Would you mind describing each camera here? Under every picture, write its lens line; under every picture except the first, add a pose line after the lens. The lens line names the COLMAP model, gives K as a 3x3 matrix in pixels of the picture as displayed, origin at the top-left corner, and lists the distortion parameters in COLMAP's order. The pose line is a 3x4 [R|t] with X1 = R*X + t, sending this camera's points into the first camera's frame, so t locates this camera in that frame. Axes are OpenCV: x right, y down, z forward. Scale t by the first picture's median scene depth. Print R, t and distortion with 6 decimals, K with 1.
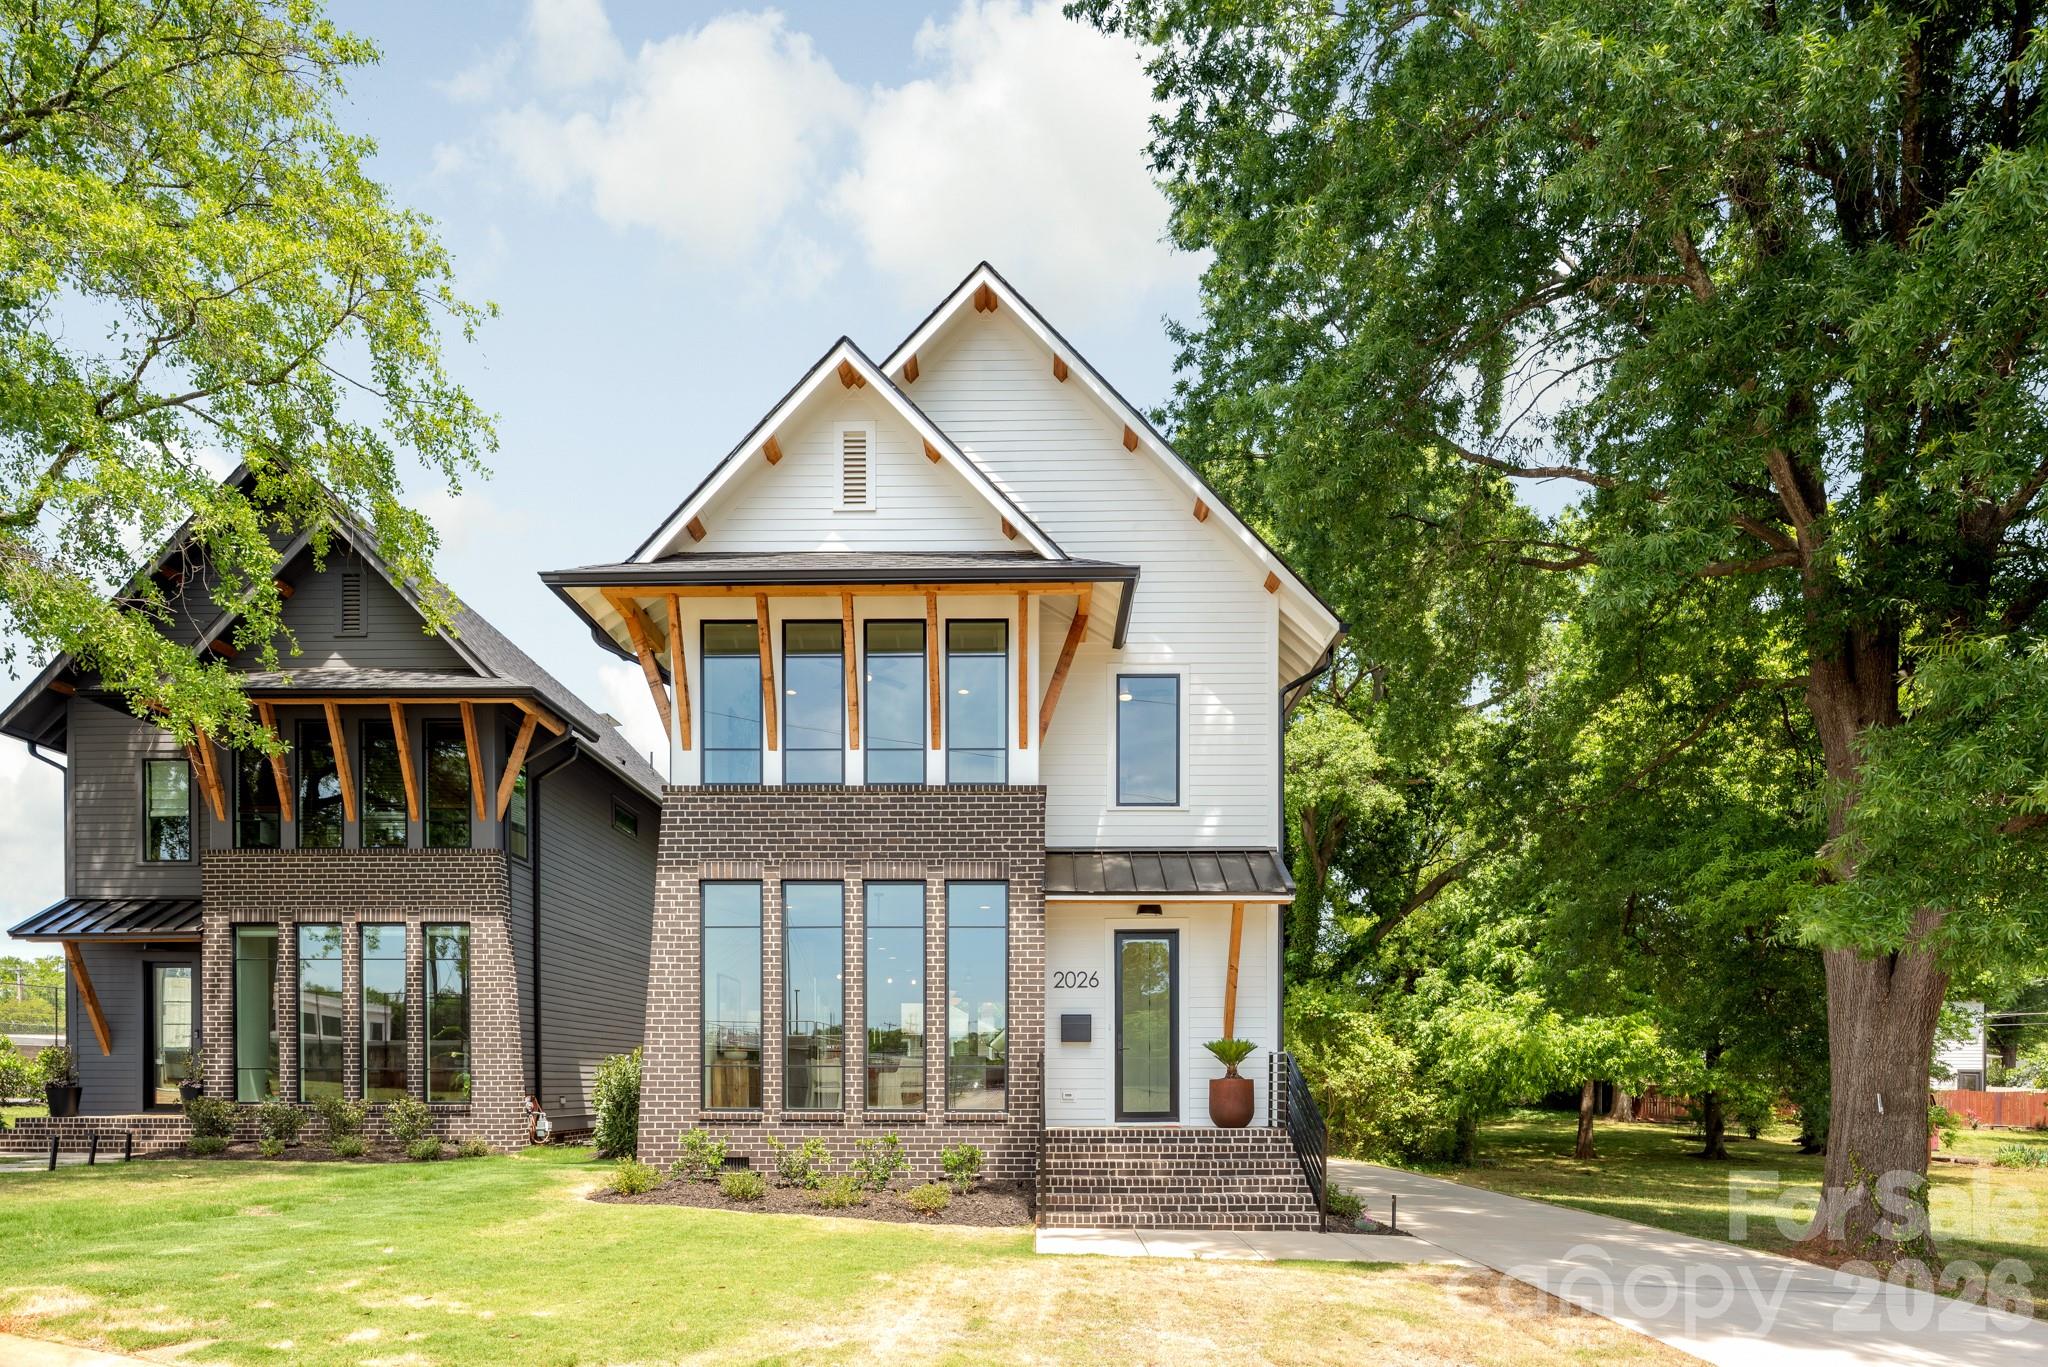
lens RADIAL K [[1103.3, 0, 1042.6], [0, 1103.3, 715.6], [0, 0, 1]] dist [-0.000147, -0.000368]
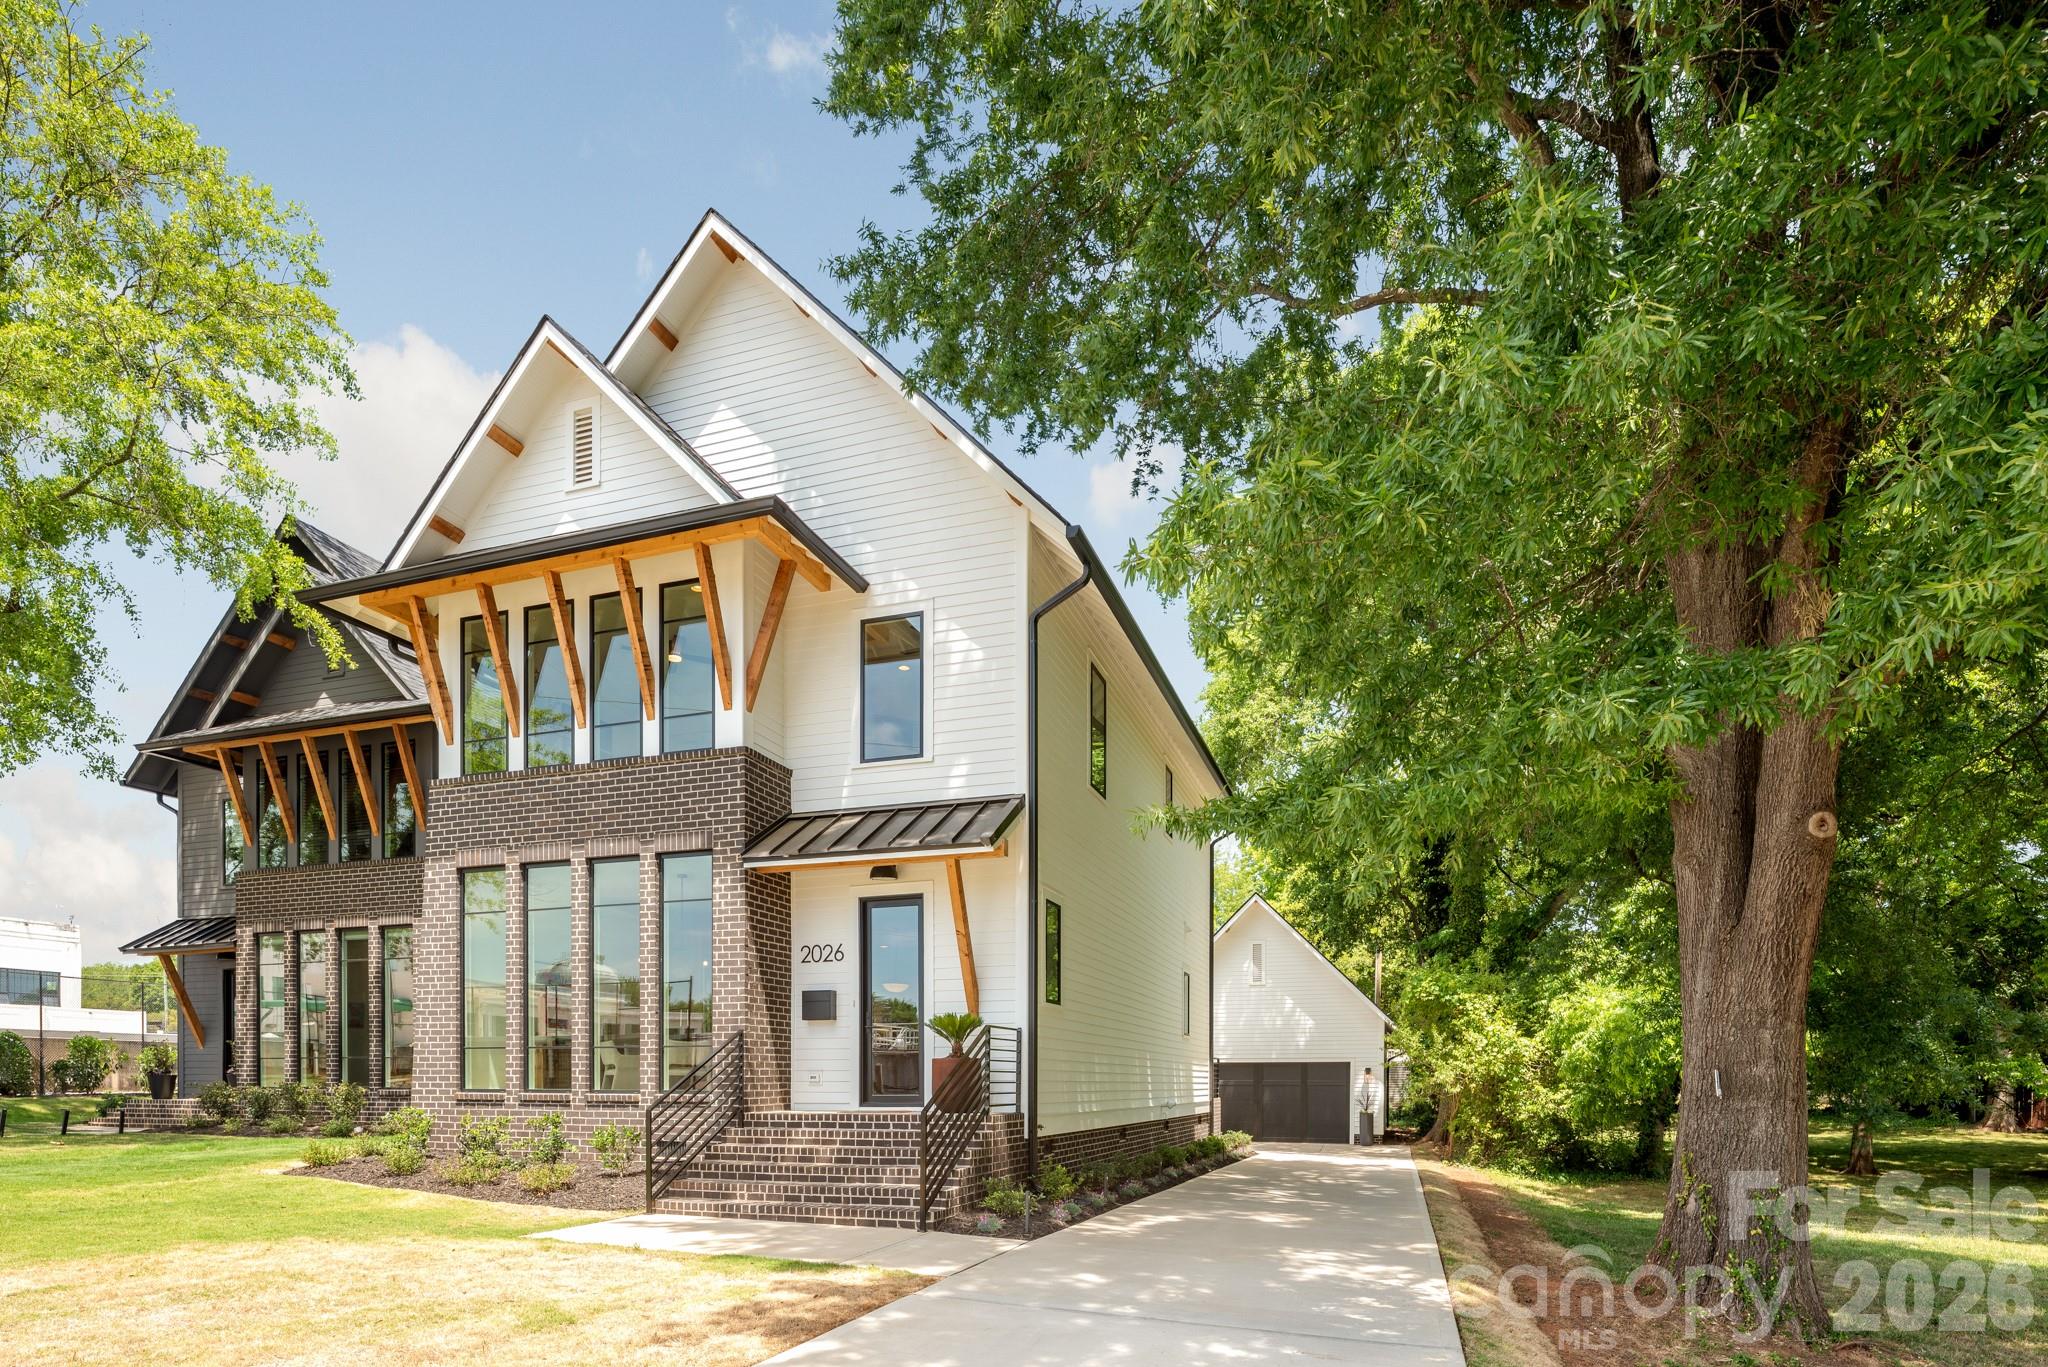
lens RADIAL K [[1122.1, 0, 1012.2], [0, 1122.1, 727.6], [0, 0, 1]] dist [-0.000525, -0.000466]
pose [[0.945989, -0.097187, -0.309288, 0.501496], [0.100554, 0.994919, -0.005079, 0.073611], [0.308210, -0.026296, 0.950955, 0.164178]]
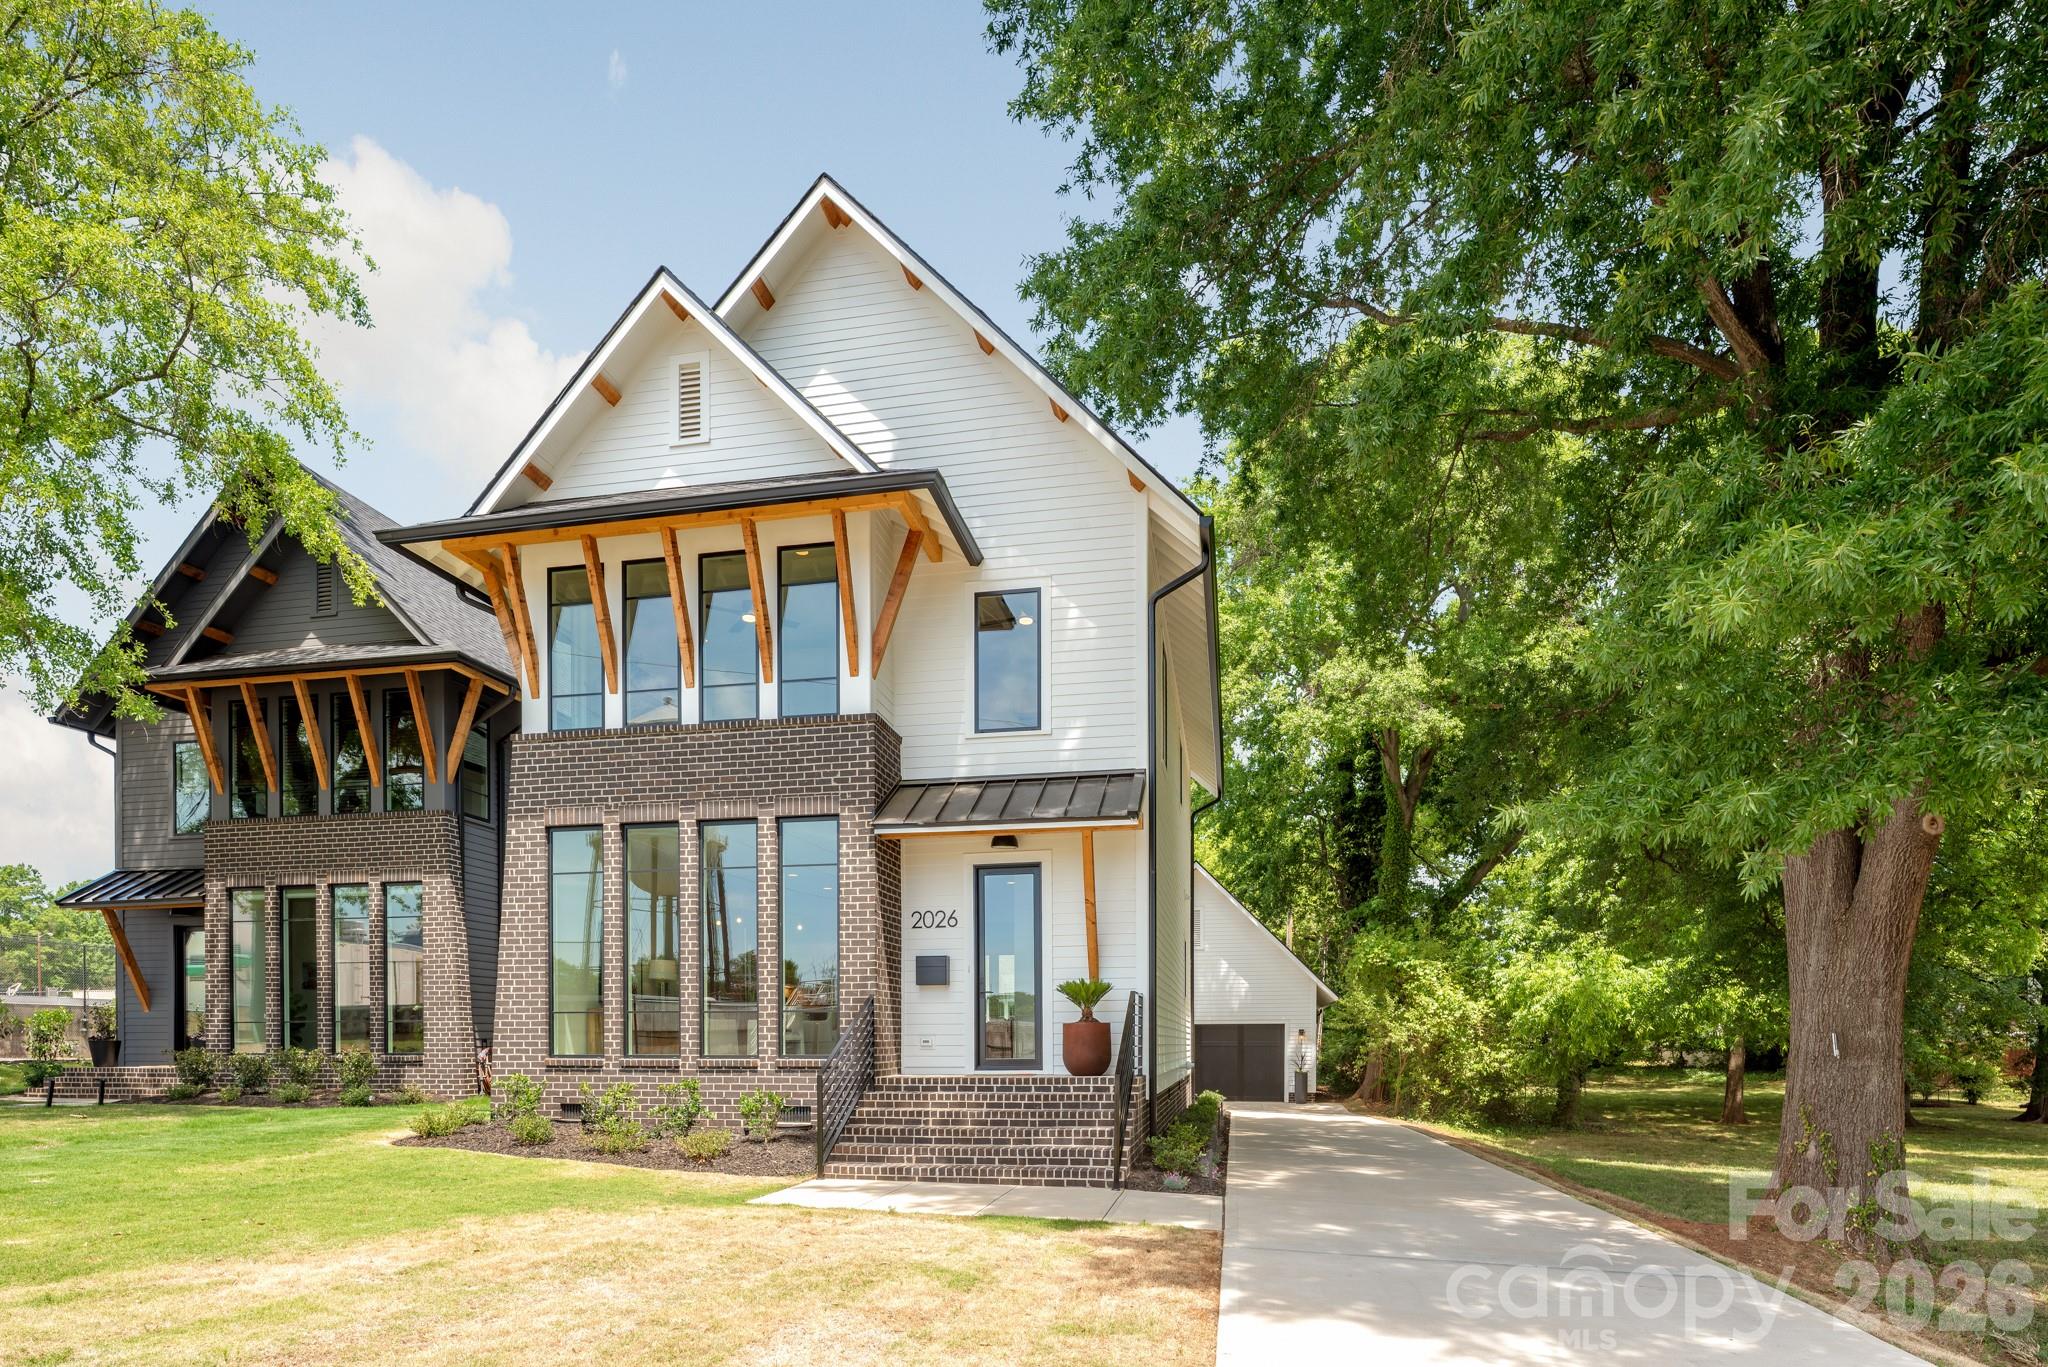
lens RADIAL K [[1116.4, 0, 1024.0], [0, 1116.4, 683.5], [0, 0, 1]] dist [-0.000690, -0.000287]
pose [[0.982500, -0.059806, -0.176398, 0.291698], [0.060894, 0.998144, 0.000752, 0.043954], [0.176025, -0.011481, 0.984319, 0.082361]]
